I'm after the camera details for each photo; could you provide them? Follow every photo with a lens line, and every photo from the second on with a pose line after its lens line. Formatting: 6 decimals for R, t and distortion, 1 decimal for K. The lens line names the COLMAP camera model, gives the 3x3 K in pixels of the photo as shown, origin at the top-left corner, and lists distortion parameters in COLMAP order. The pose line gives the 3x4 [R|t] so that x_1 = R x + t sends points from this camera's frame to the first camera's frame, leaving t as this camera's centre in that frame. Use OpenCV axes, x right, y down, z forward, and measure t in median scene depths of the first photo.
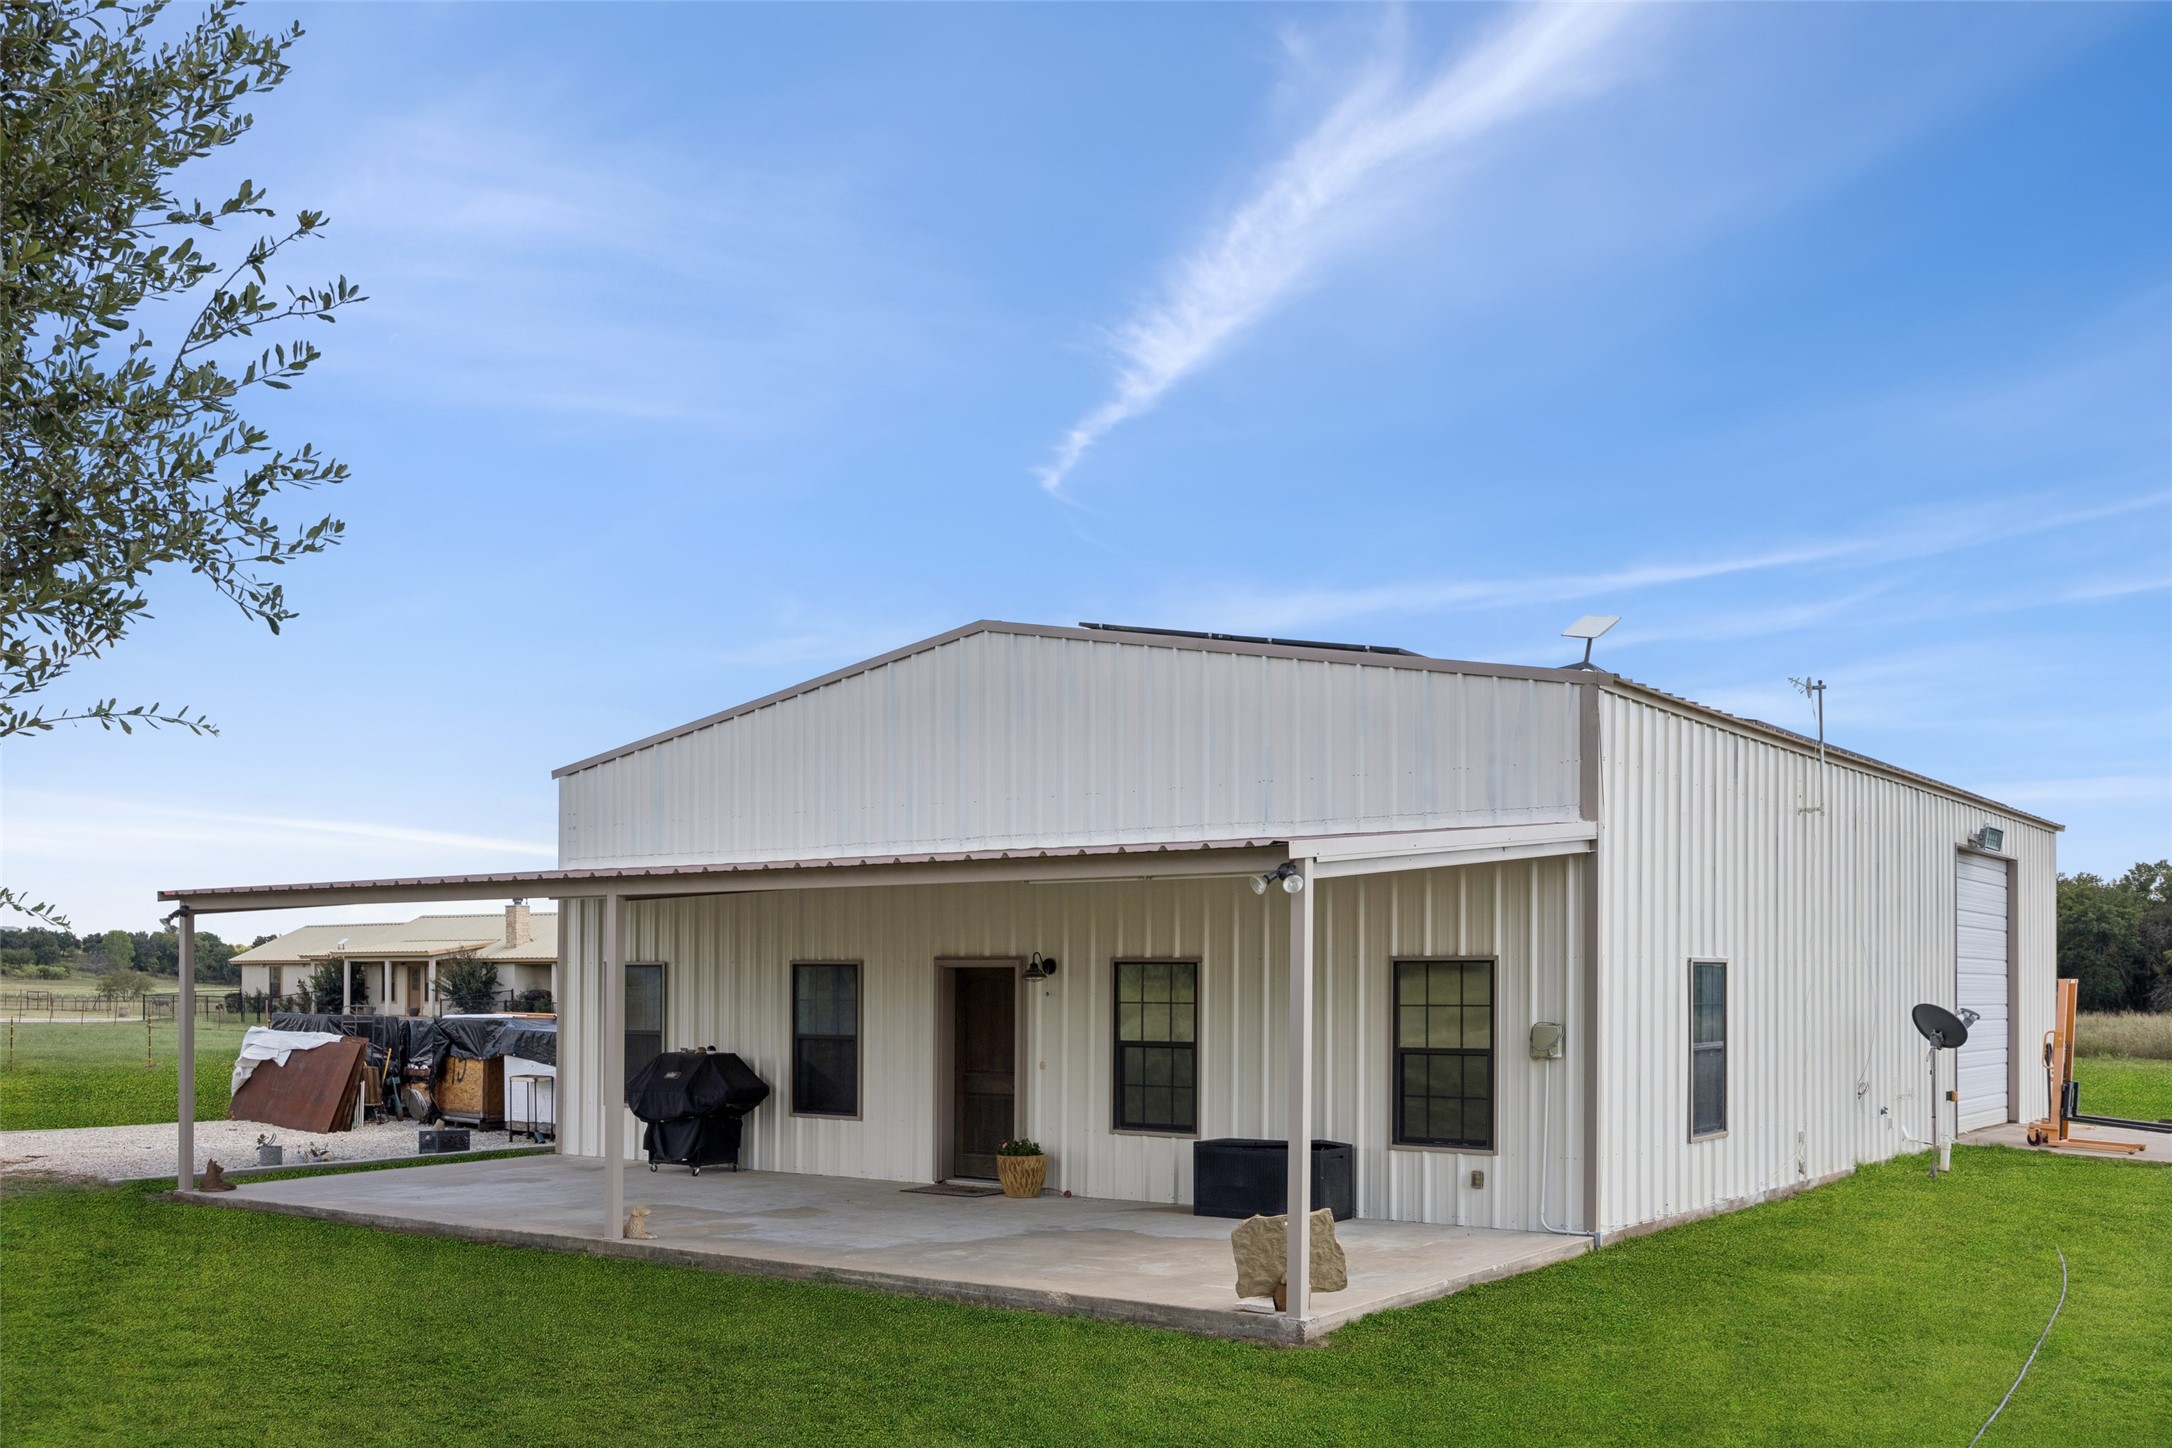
lens RADIAL K [[2024.8, 0, 1086.0], [0, 2024.8, 961.4], [0, 0, 1]] dist [-0.012625, -0.003535]
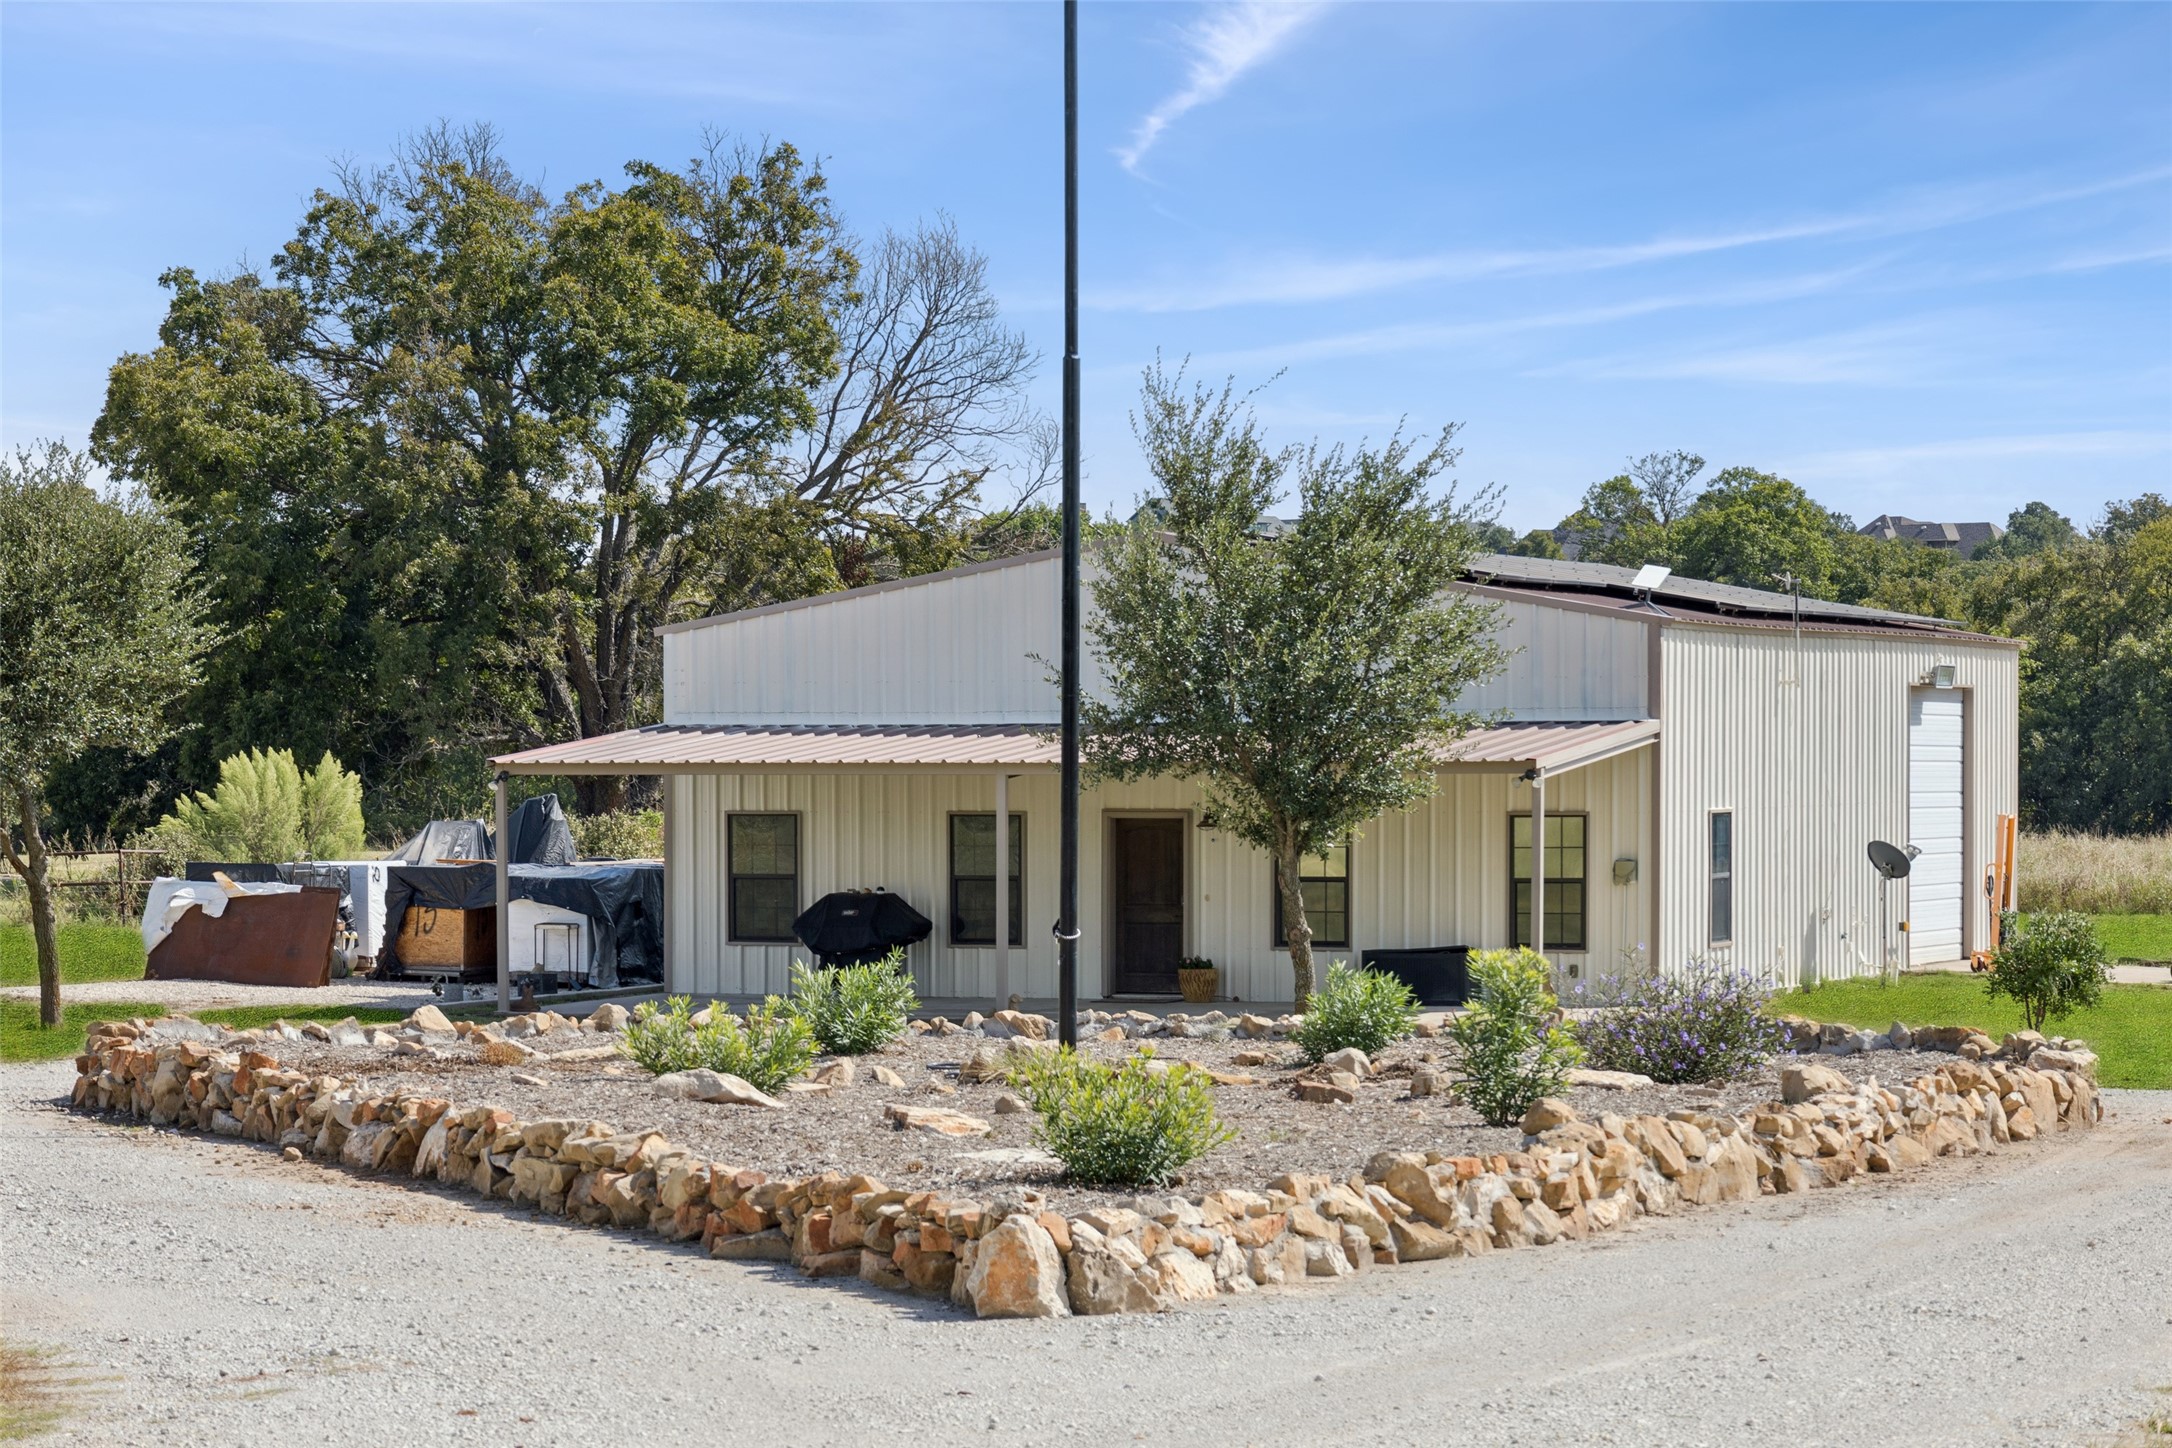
lens RADIAL K [[6604.7, 0, 1086.0], [0, 6604.7, 724.0], [0, 0, 1]] dist [-0.145031, -1.632639]
pose [[0.965611, -0.003102, 0.259972, -1.070597], [0.001217, 0.999972, 0.007414, -0.079453], [-0.259988, -0.006843, 0.965588, -2.696084]]
